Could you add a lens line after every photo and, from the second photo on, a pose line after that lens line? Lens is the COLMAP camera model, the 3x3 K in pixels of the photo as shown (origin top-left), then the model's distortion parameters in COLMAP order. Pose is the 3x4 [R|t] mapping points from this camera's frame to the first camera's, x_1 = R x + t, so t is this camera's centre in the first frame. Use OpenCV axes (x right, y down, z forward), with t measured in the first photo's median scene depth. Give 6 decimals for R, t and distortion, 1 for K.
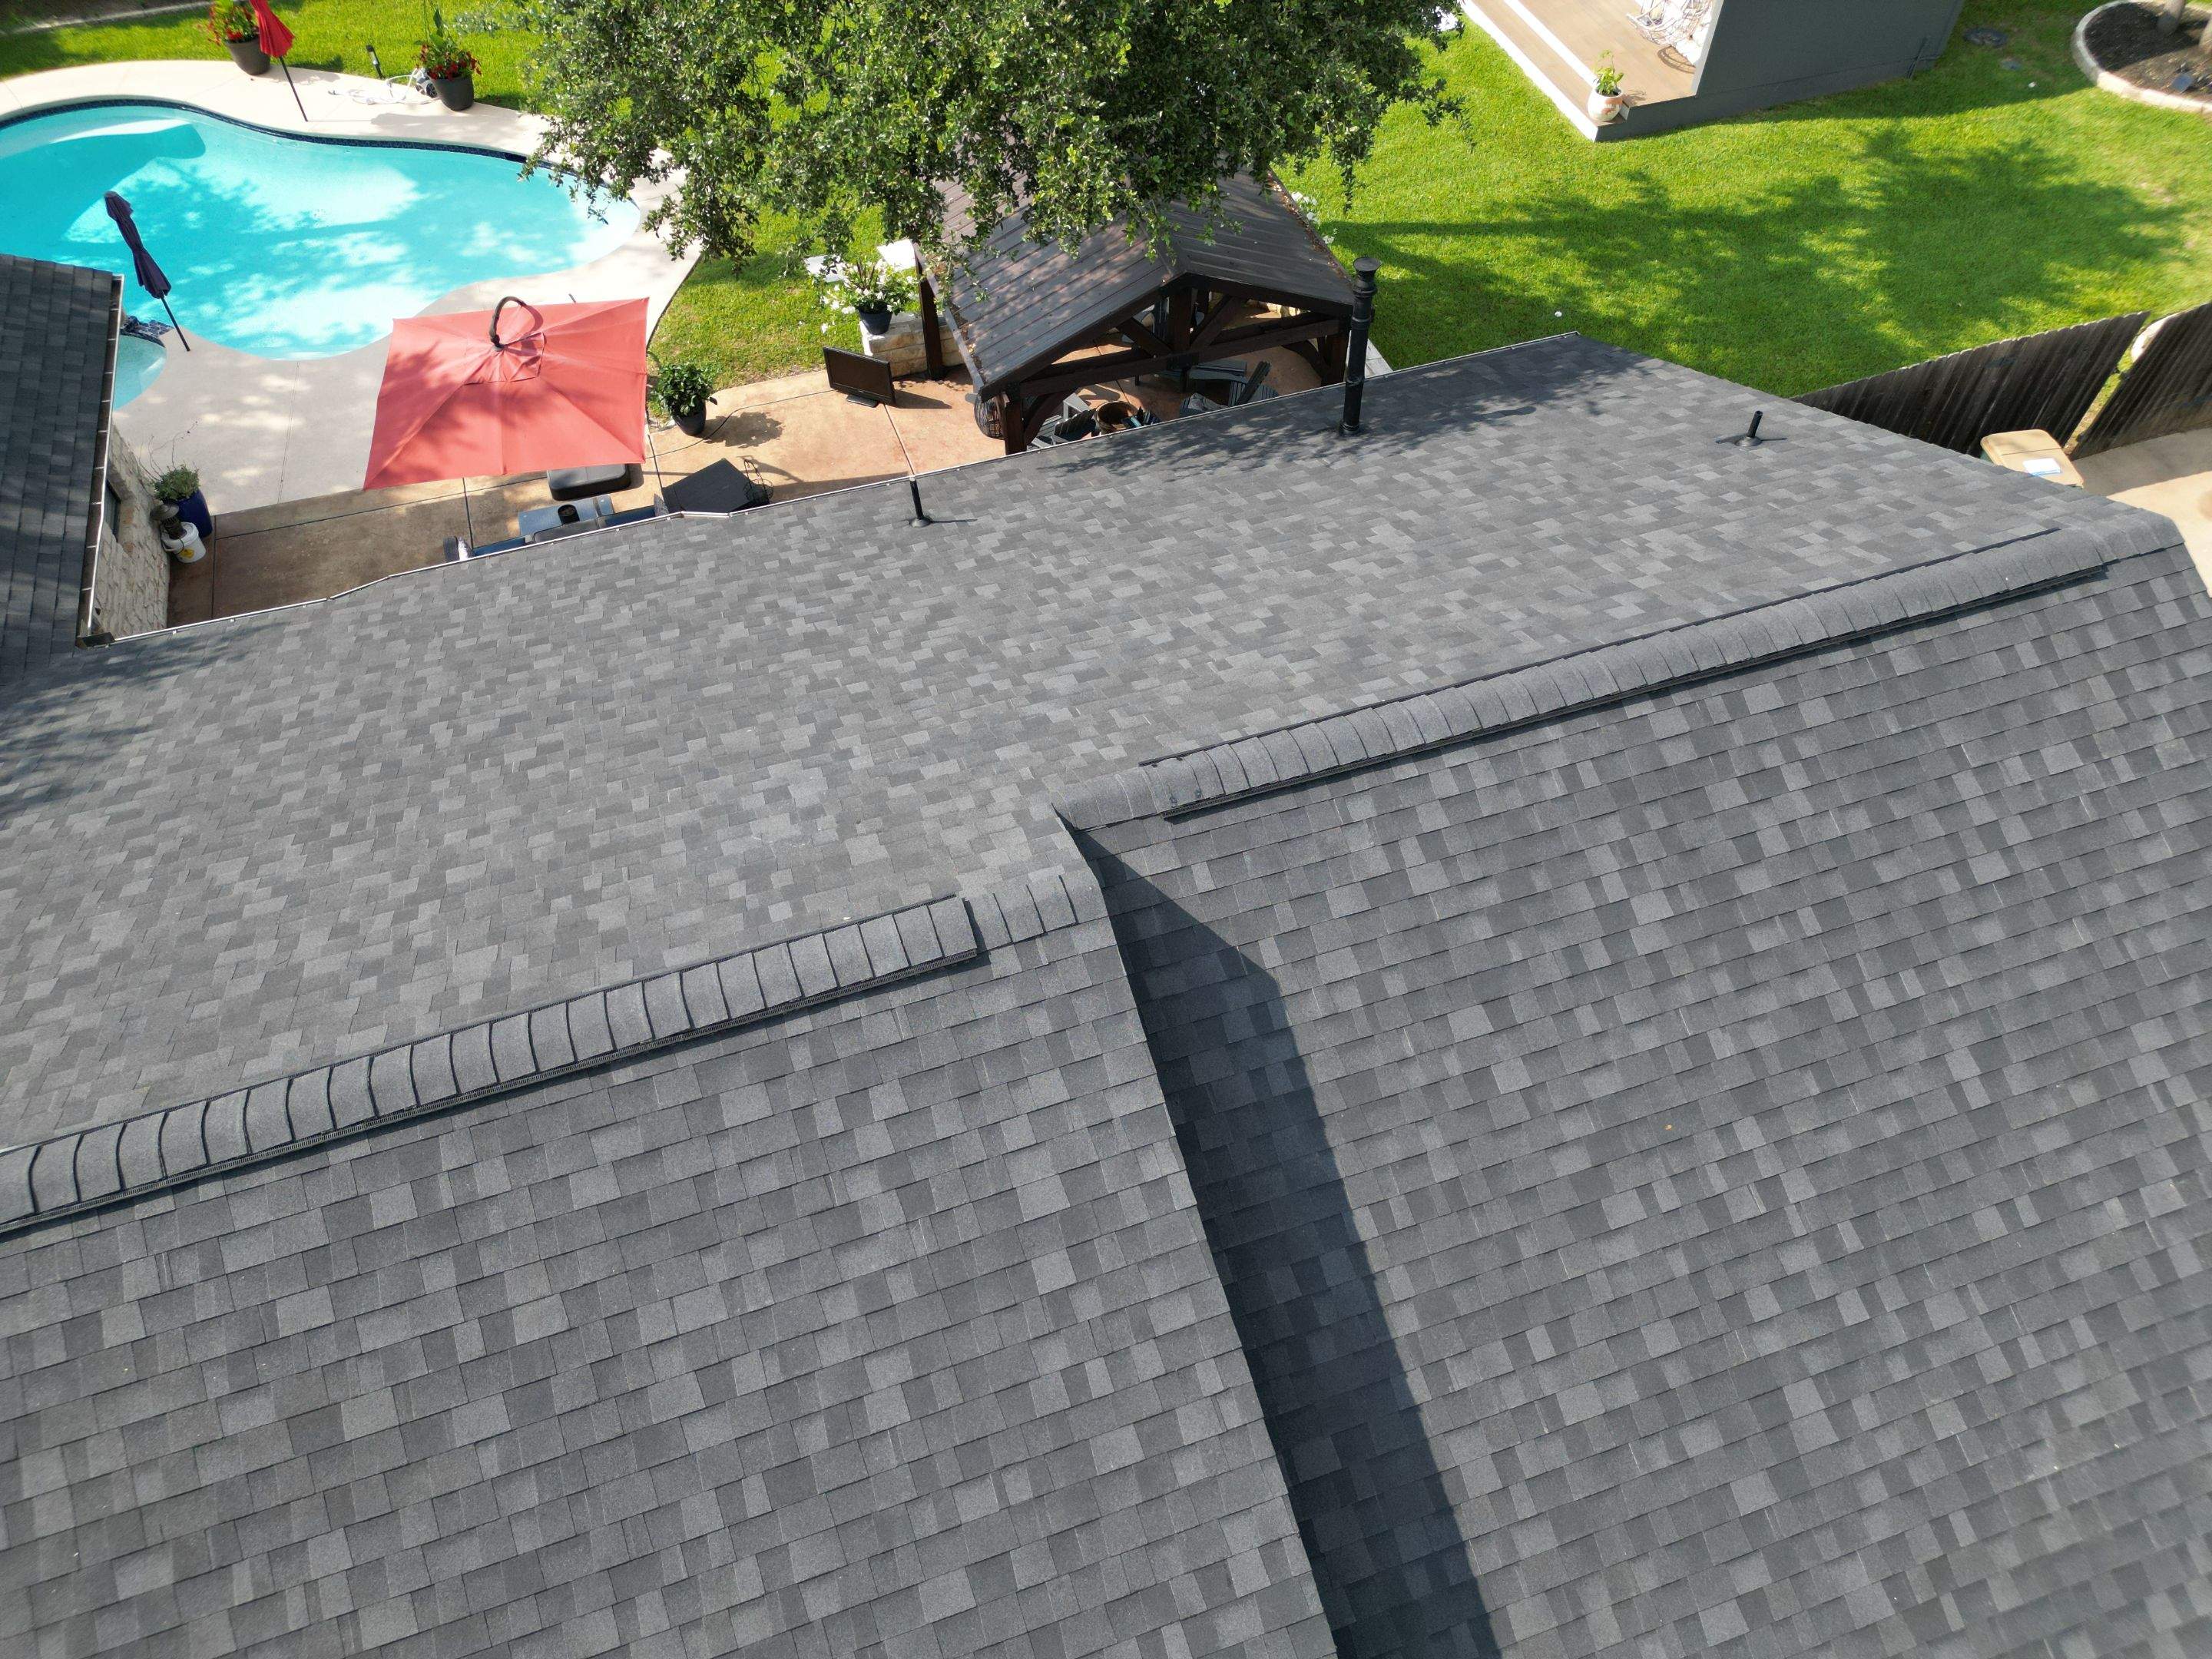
lens RADIAL K [[1553.3, 0, 1108.9], [0, 1553.3, 827.9], [0, 0, 1]] dist [0.058992, -0.050653]
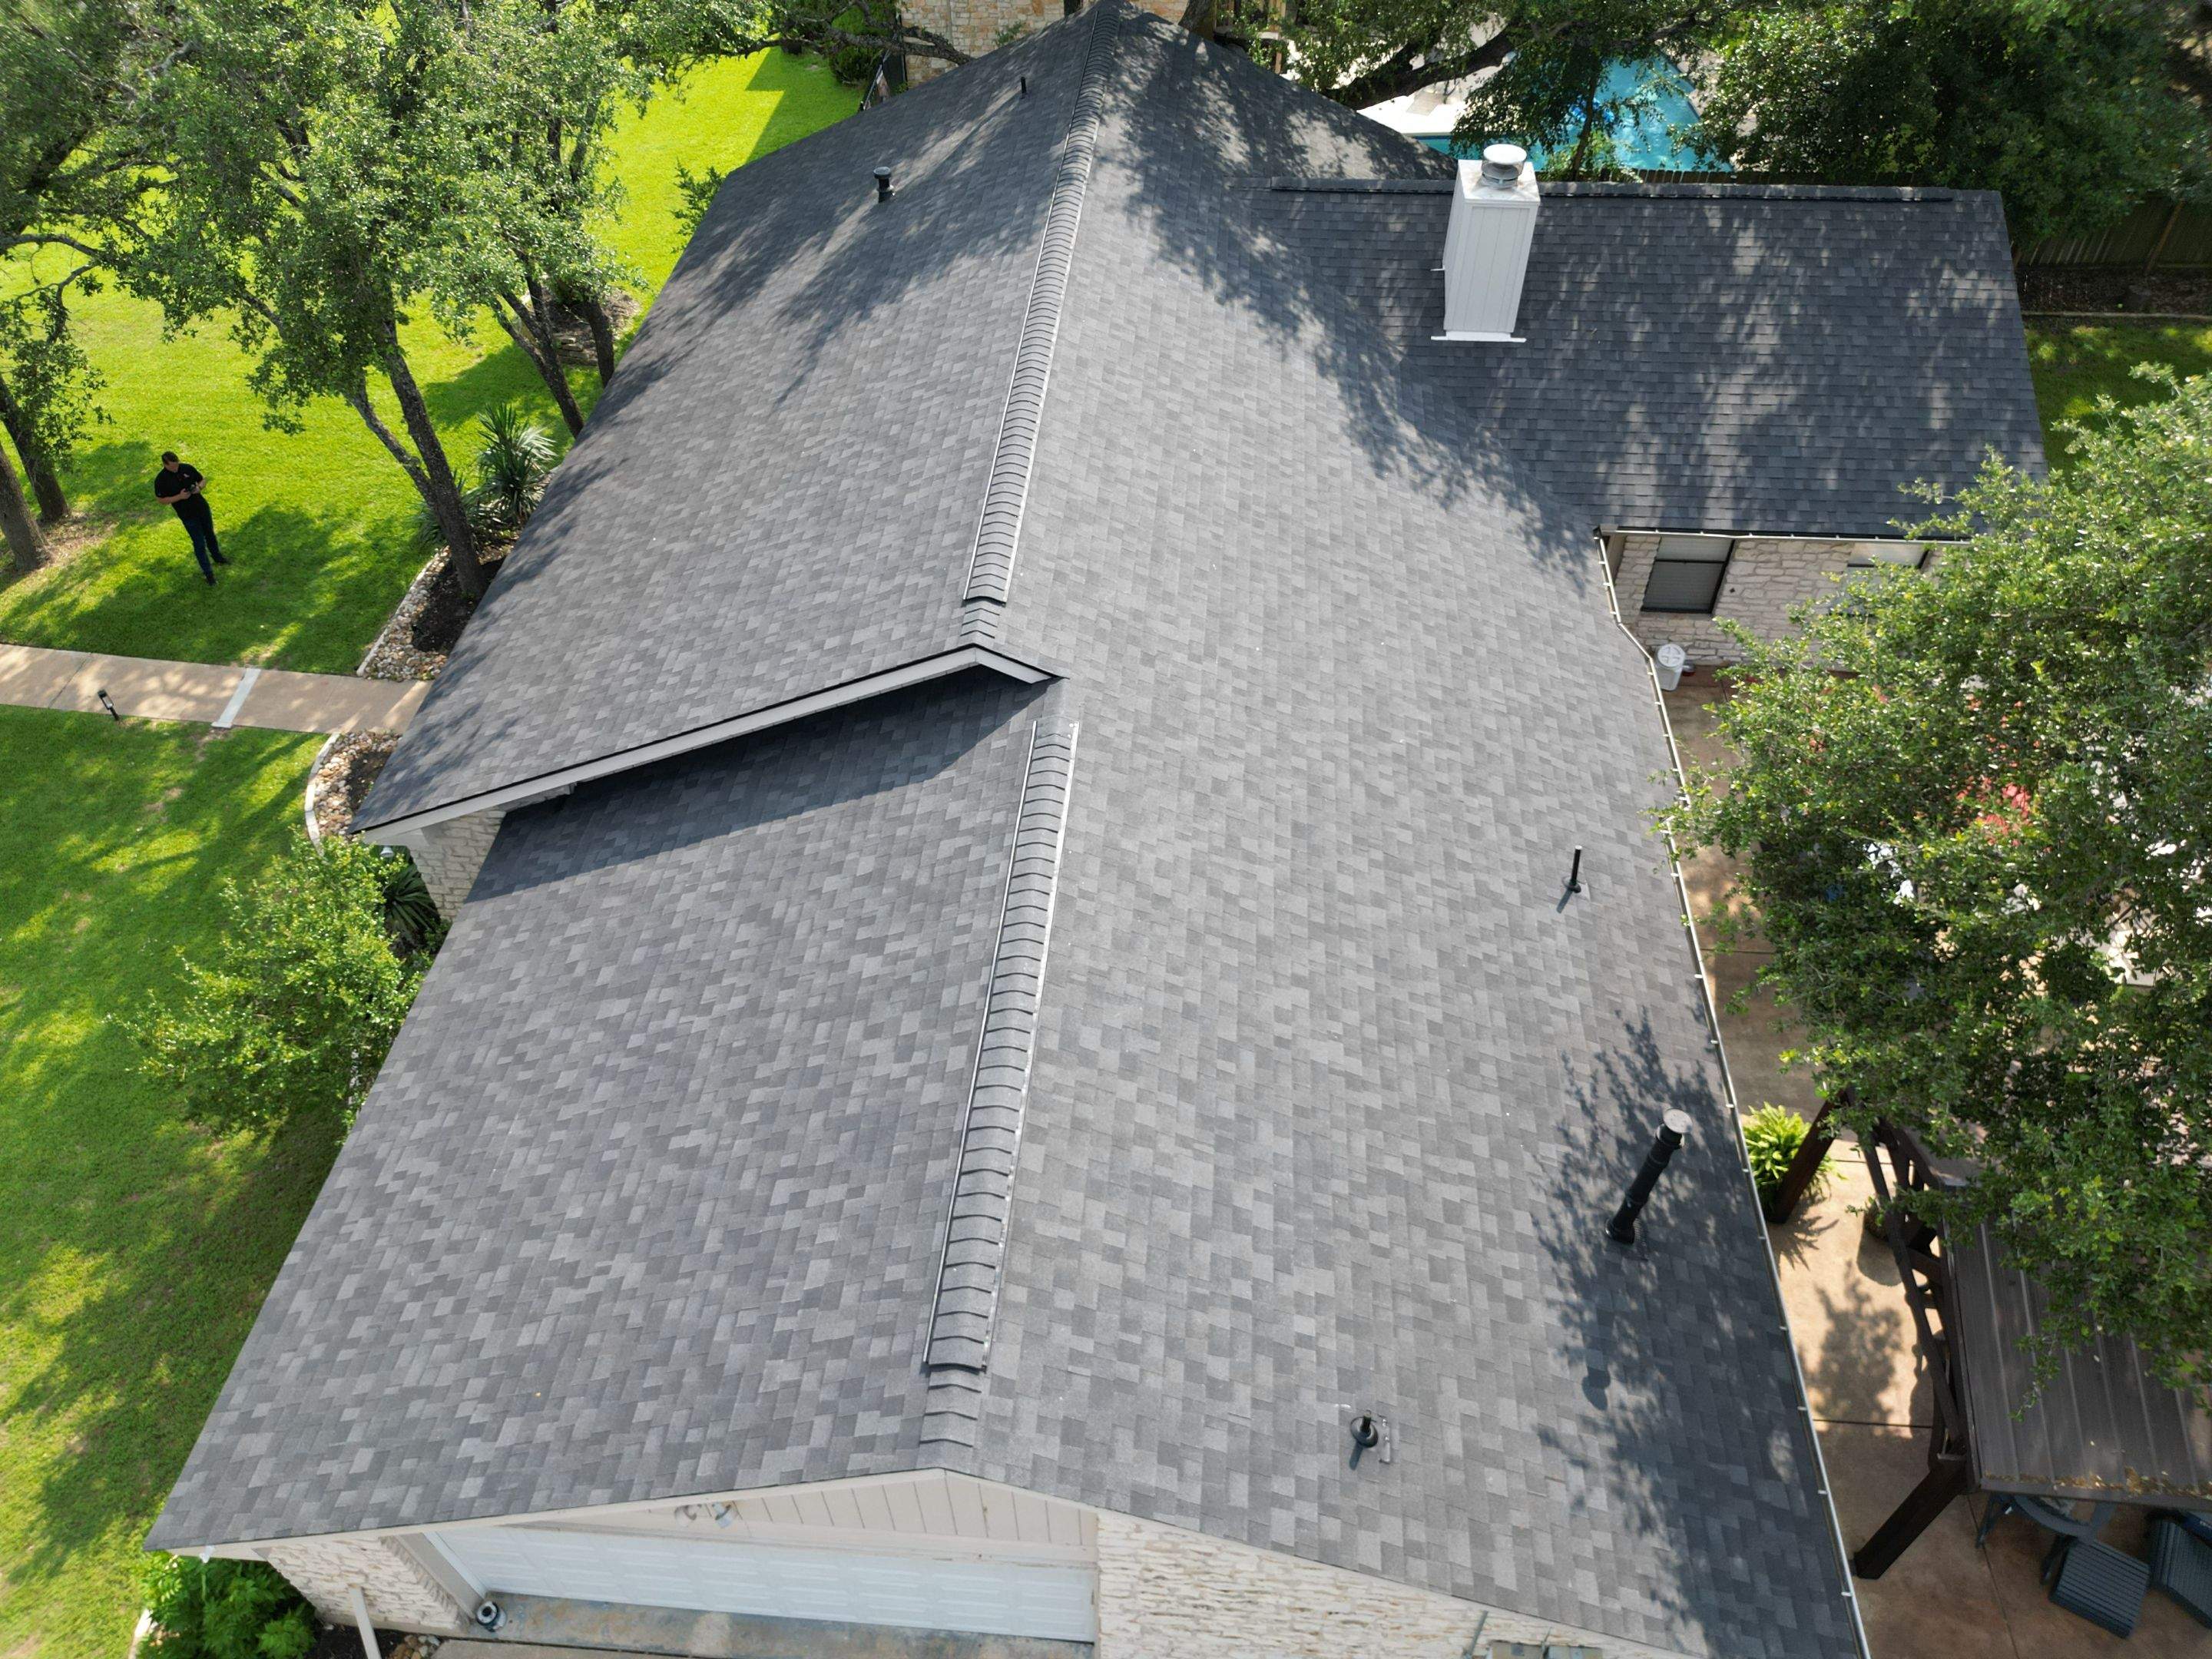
lens RADIAL K [[1553.3, 0, 1099.7], [0, 1553.3, 831.5], [0, 0, 1]] dist [0.058992, -0.050653]
pose [[-0.389785, 0.666729, -0.635248, 1.114701], [-0.712097, 0.219188, 0.666989, -1.112240], [0.583940, 0.712341, 0.389339, 0.471083]]
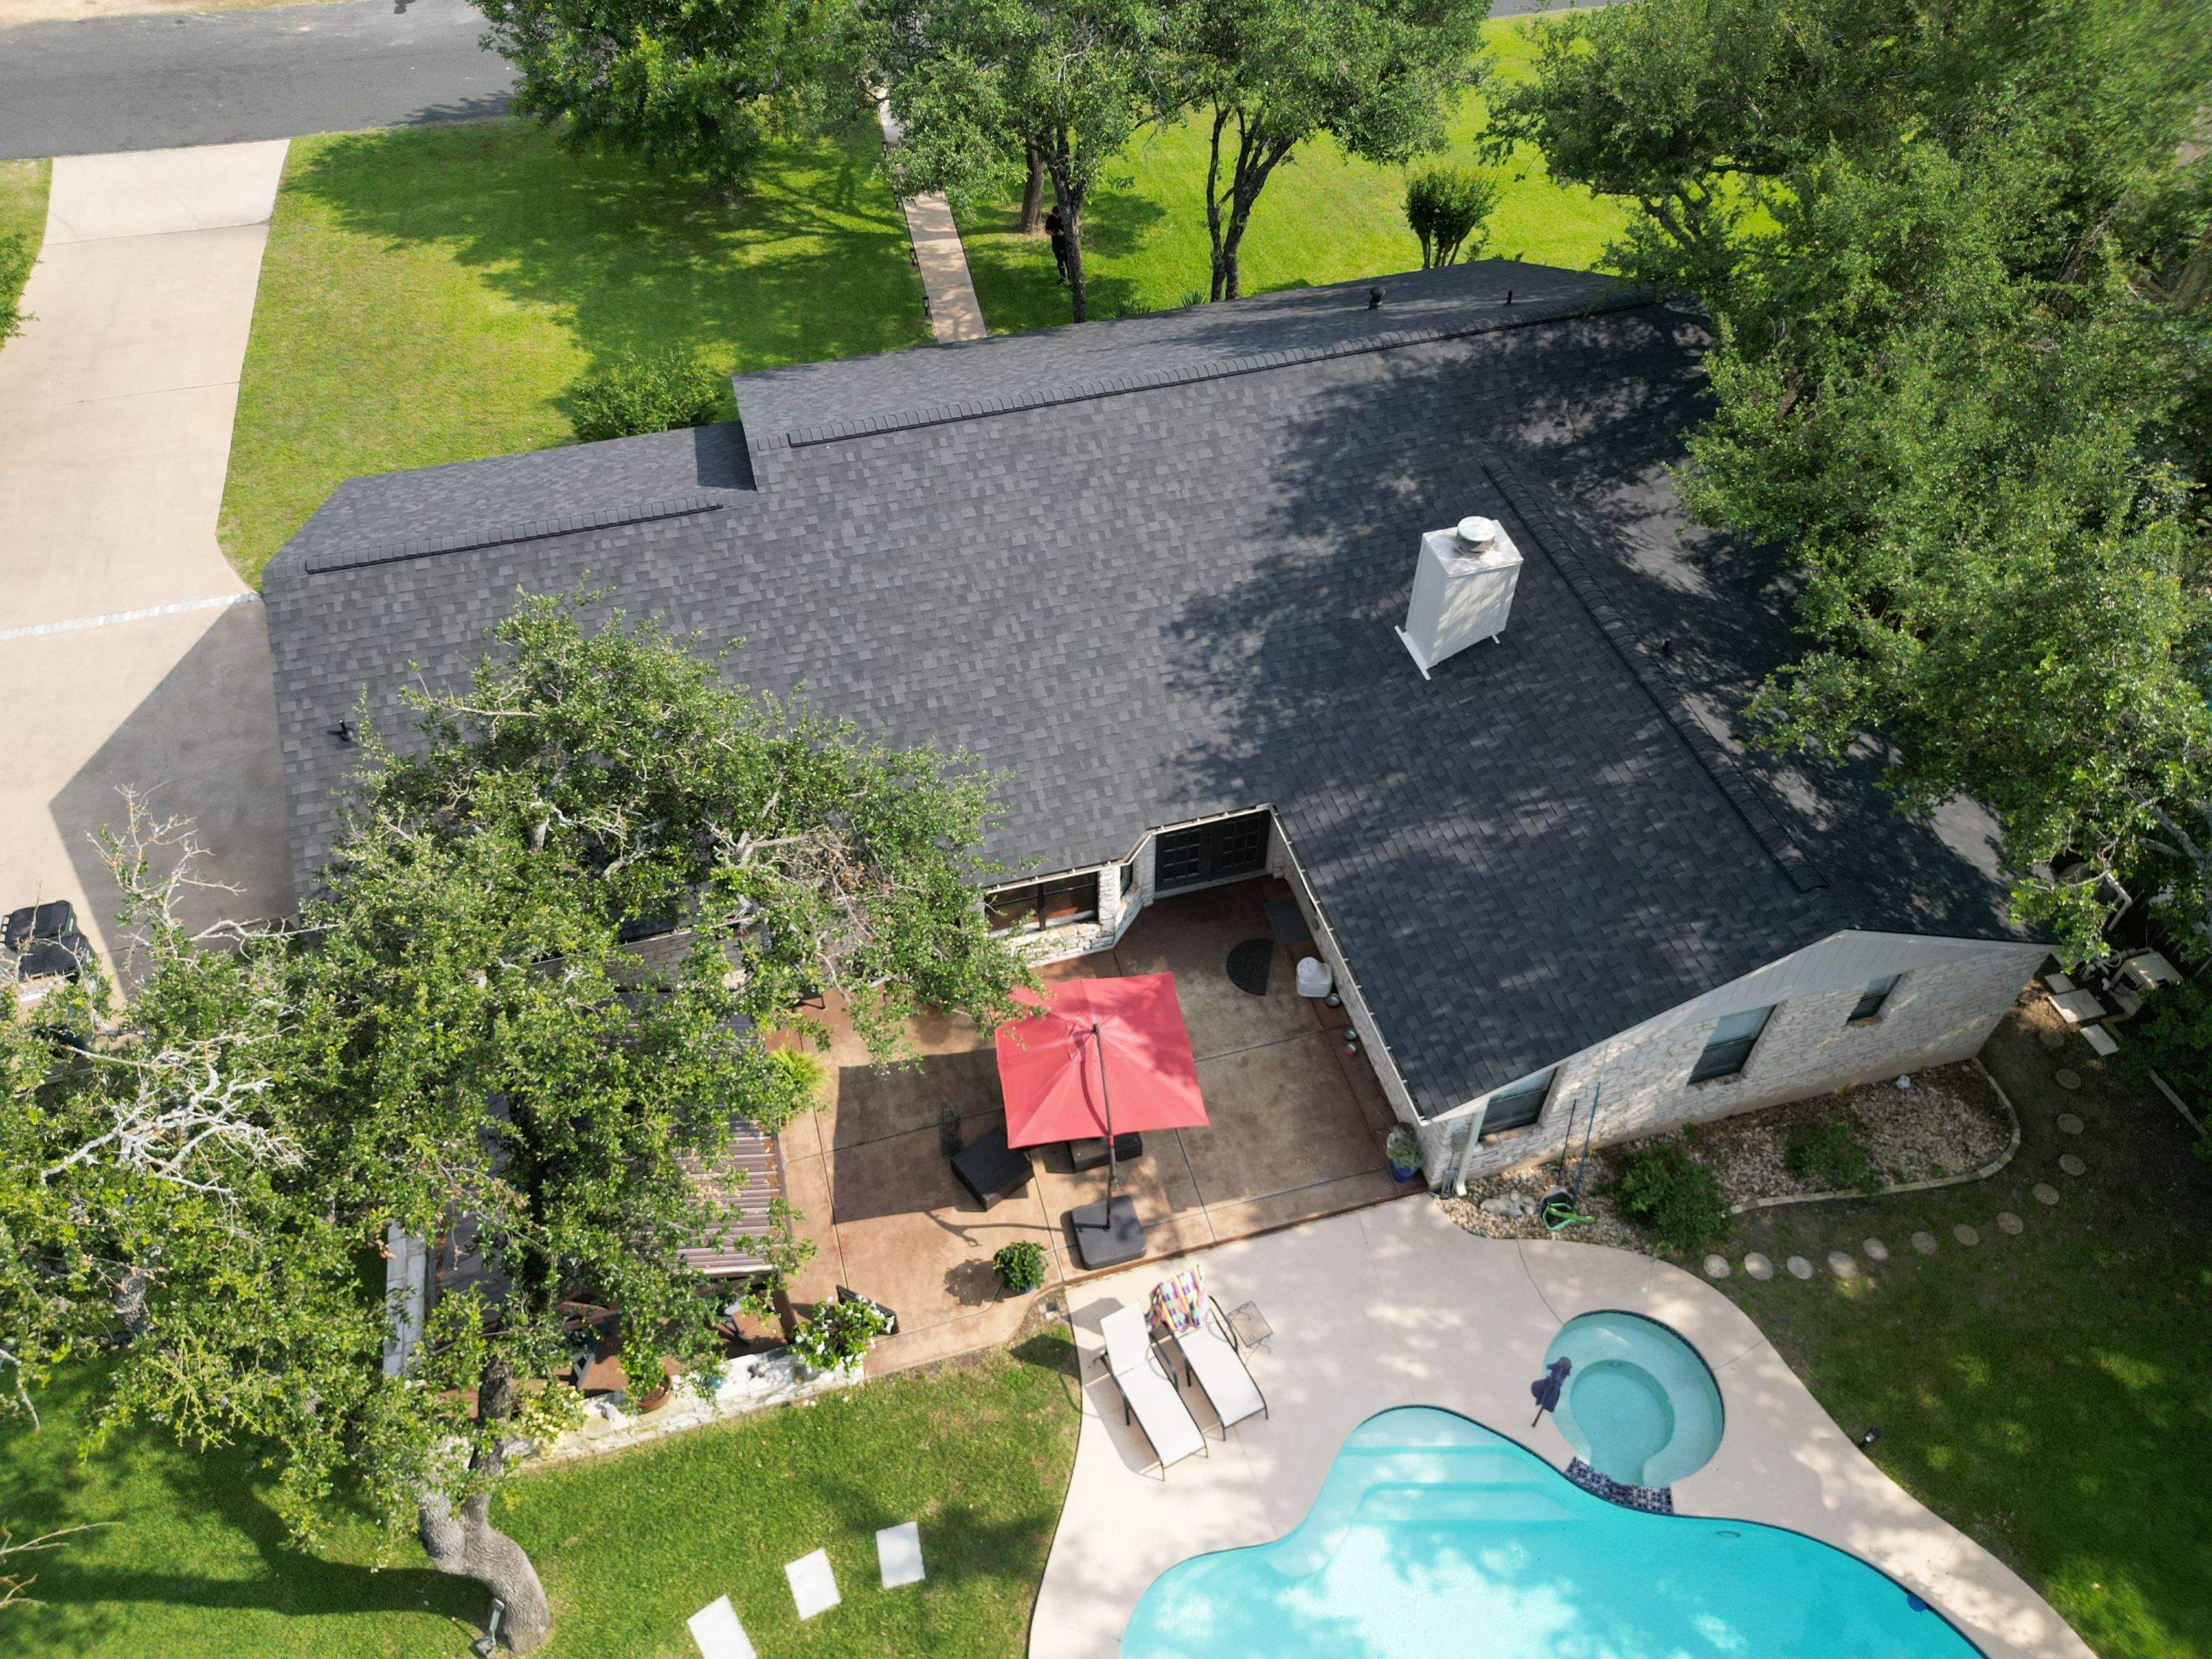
lens RADIAL K [[1553.3, 0, 1105.9], [0, 1553.3, 833.4], [0, 0, 1]] dist [0.058992, -0.050653]
pose [[-0.998925, -0.028331, 0.036690, -0.788829], [0.041058, -0.173373, 0.984000, -2.883984], [-0.021517, 0.984449, 0.174350, 1.080407]]
